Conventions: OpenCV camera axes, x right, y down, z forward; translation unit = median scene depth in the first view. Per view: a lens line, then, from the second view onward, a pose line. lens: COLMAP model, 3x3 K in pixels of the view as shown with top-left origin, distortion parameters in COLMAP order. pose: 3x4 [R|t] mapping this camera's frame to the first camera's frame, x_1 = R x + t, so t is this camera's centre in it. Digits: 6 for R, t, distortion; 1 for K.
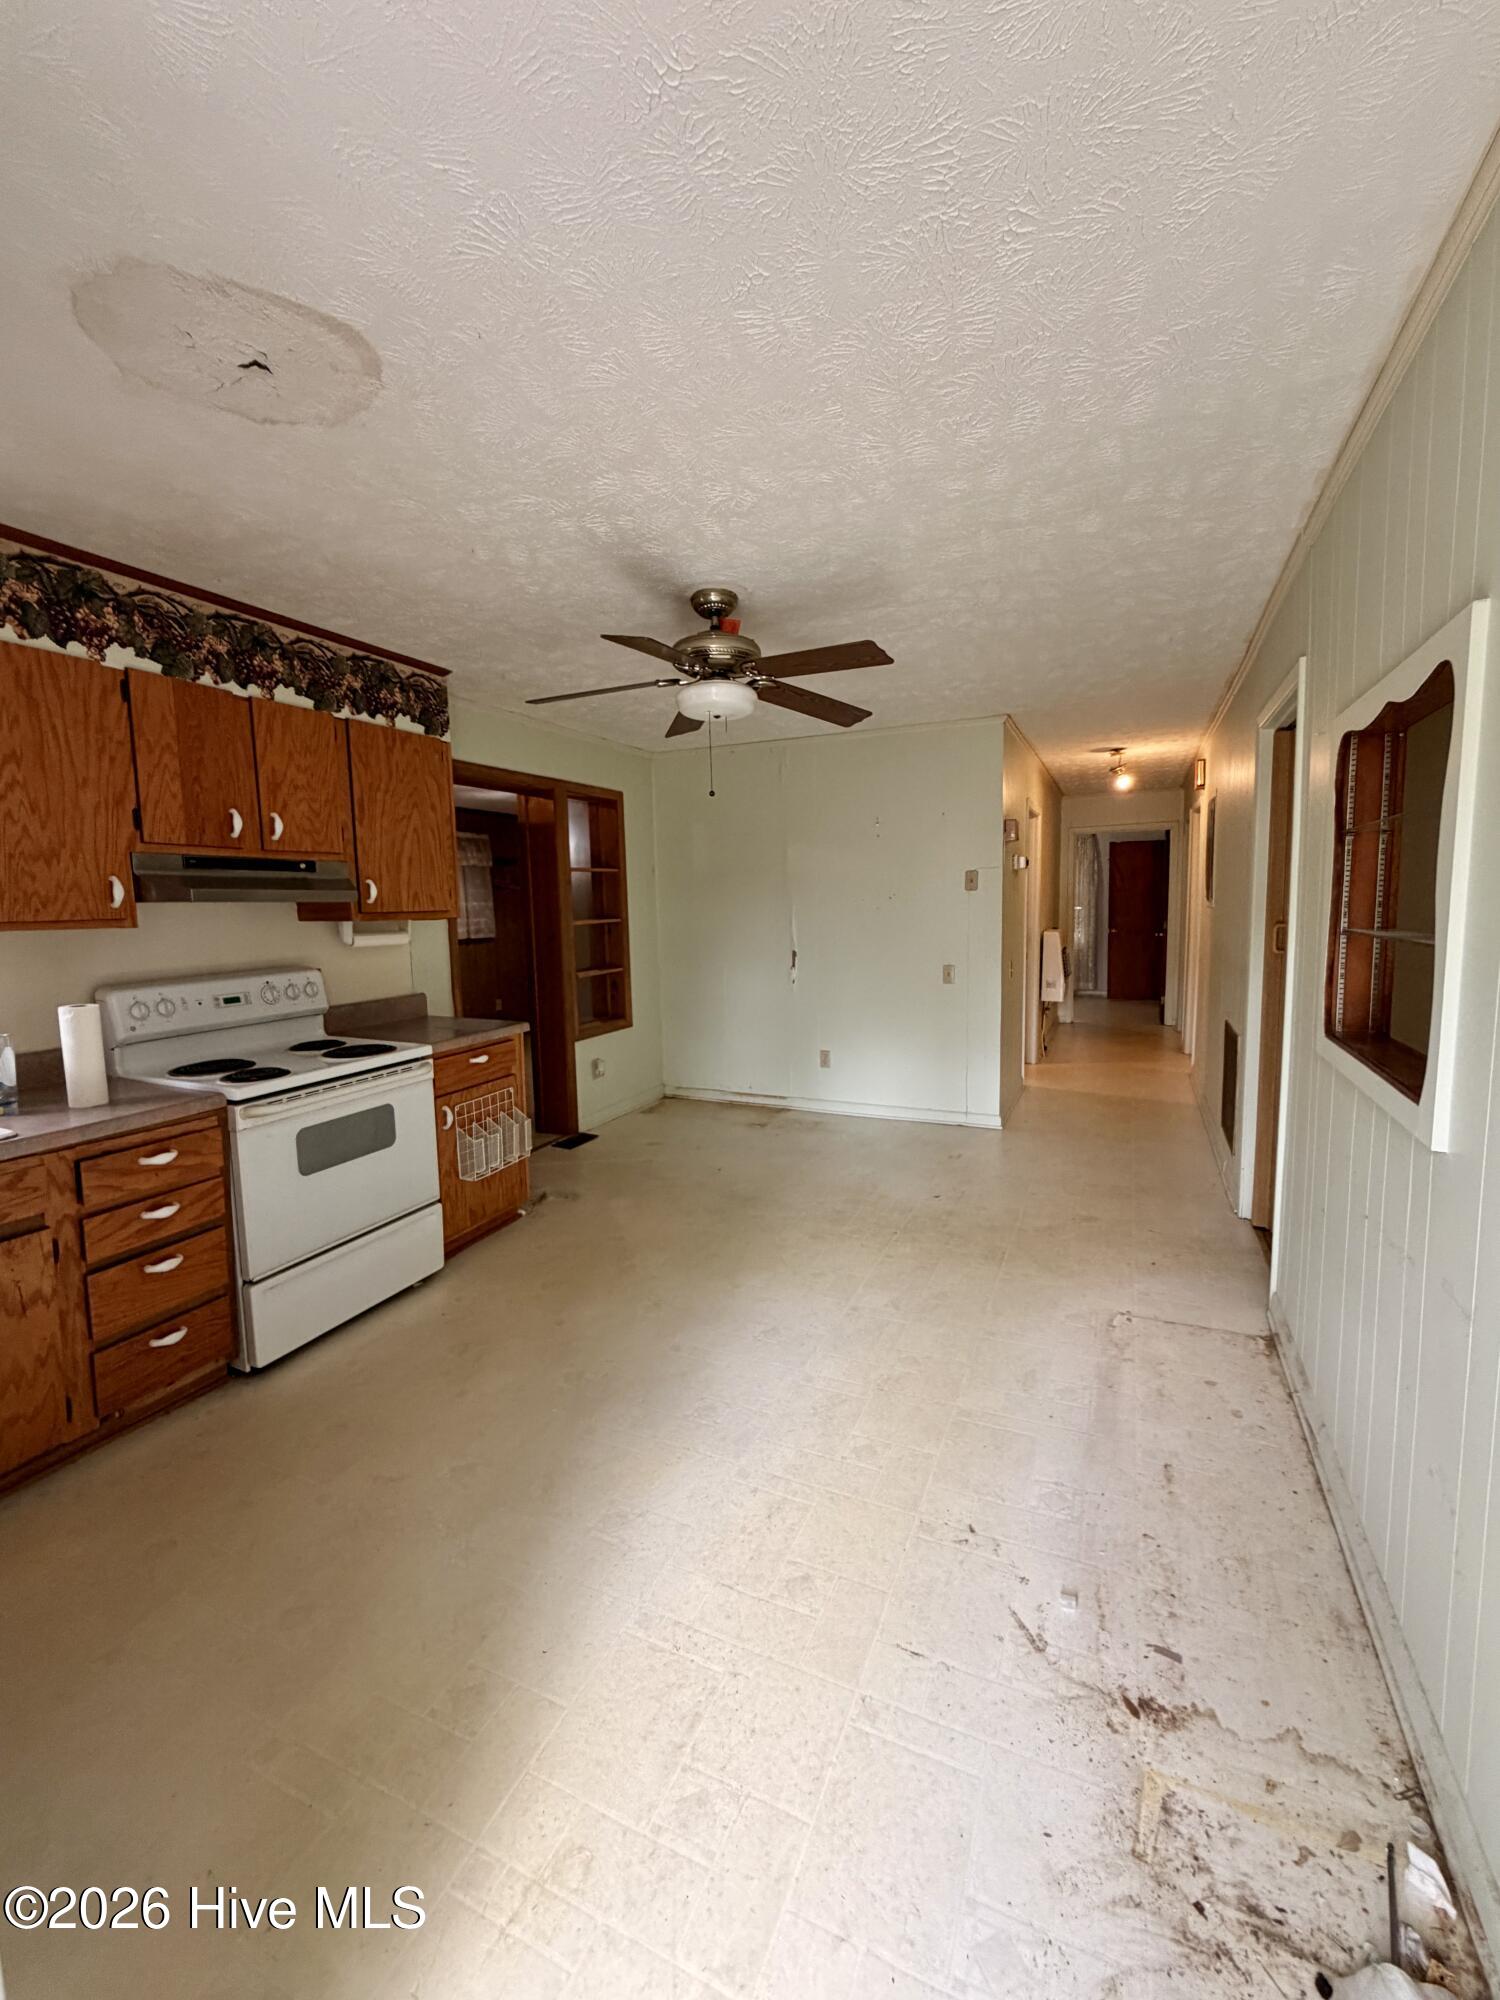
lens RADIAL K [[799.5, 0, 752.7], [0, 799.5, 989.9], [0, 0, 1]] dist [-0.001065, 0.001155]
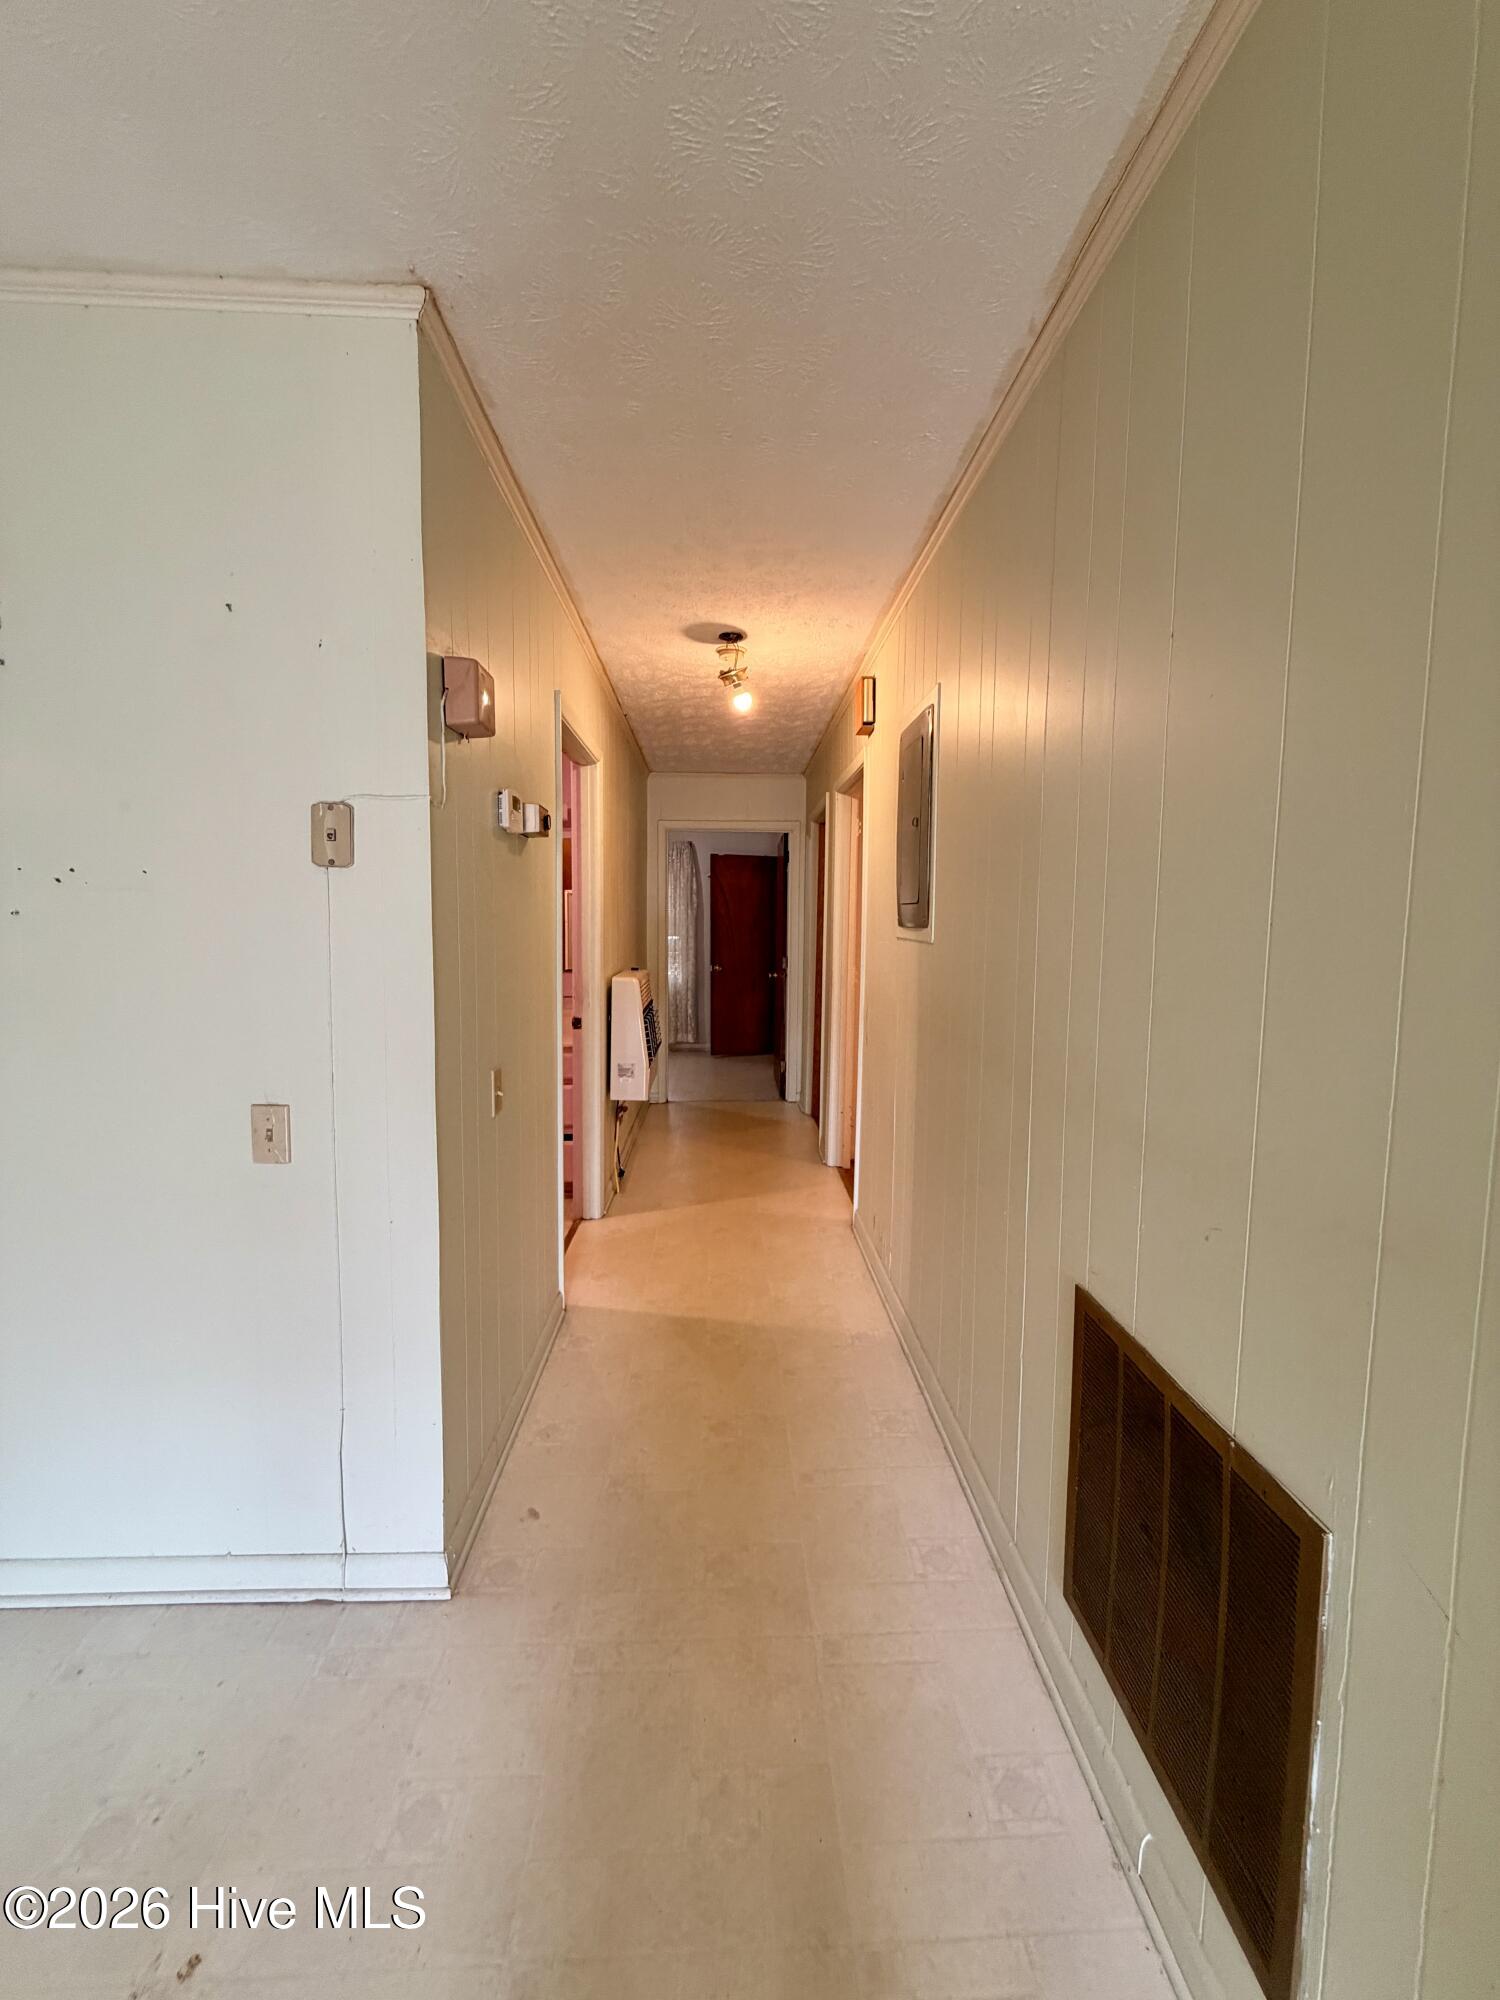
lens RADIAL K [[799.5, 0, 749.6], [0, 799.5, 993.3], [0, 0, 1]] dist [-0.001065, 0.001155]
pose [[0.889863, -0.003428, 0.456214, 0.315569], [0.016522, 0.999558, -0.024717, -0.074551], [-0.455928, 0.029532, 0.889527, 0.744418]]
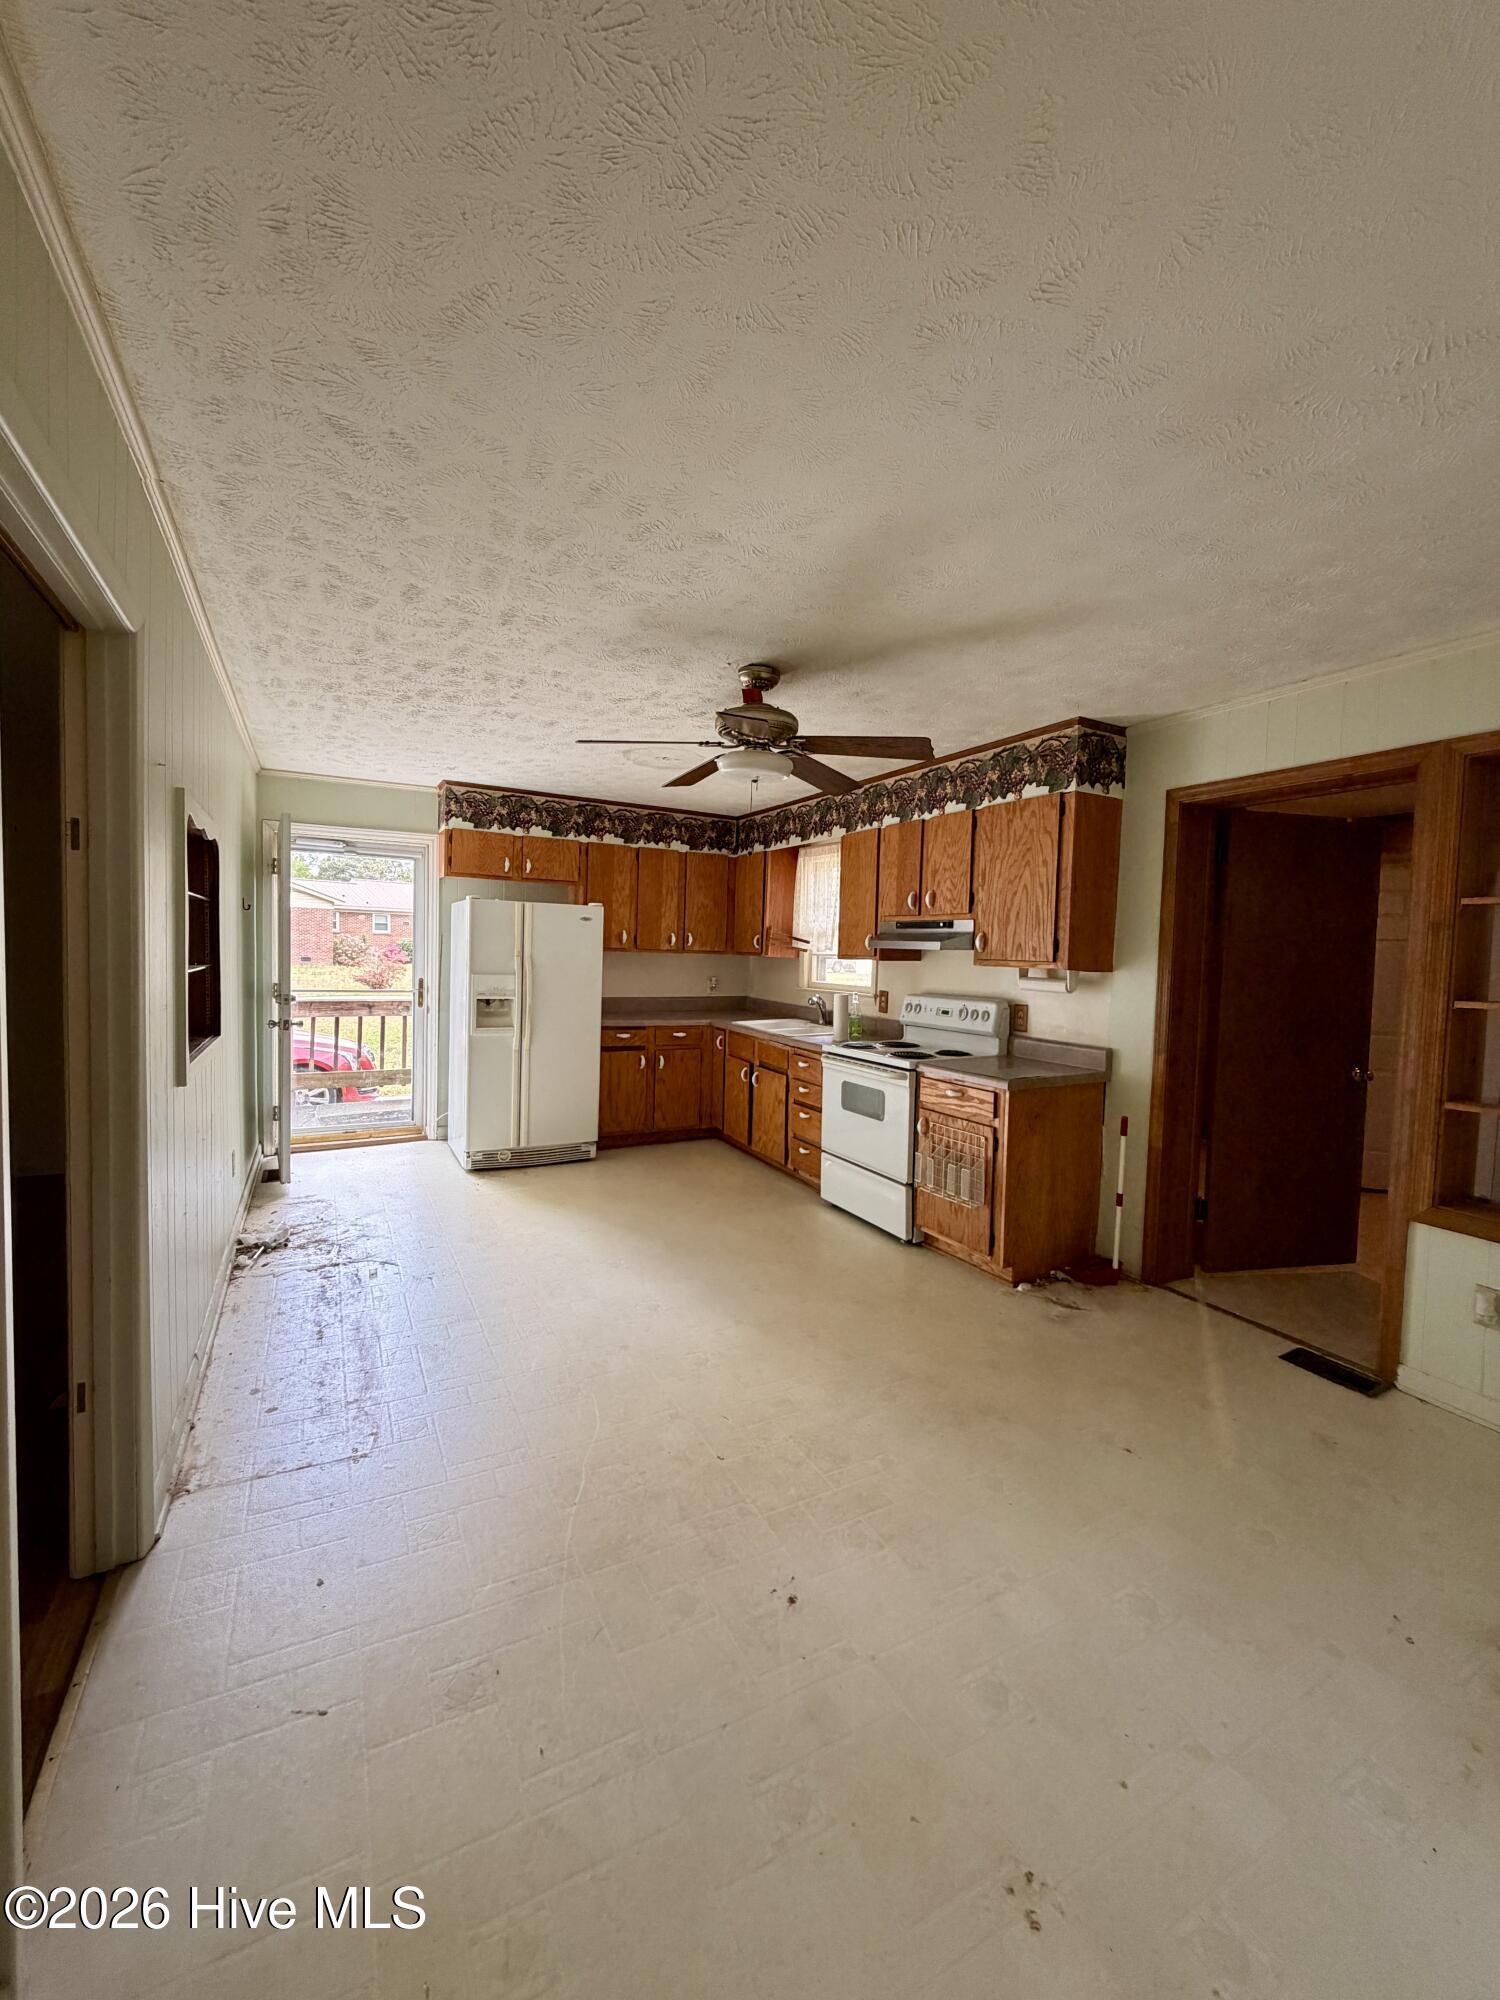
lens RADIAL K [[799.5, 0, 754.2], [0, 799.5, 995.7], [0, 0, 1]] dist [-0.001065, 0.001155]
pose [[-0.597177, 0.045830, -0.800799, 0.707715], [-0.107604, 0.984765, 0.136602, -0.168587], [0.794859, 0.167745, -0.583147, 1.420522]]
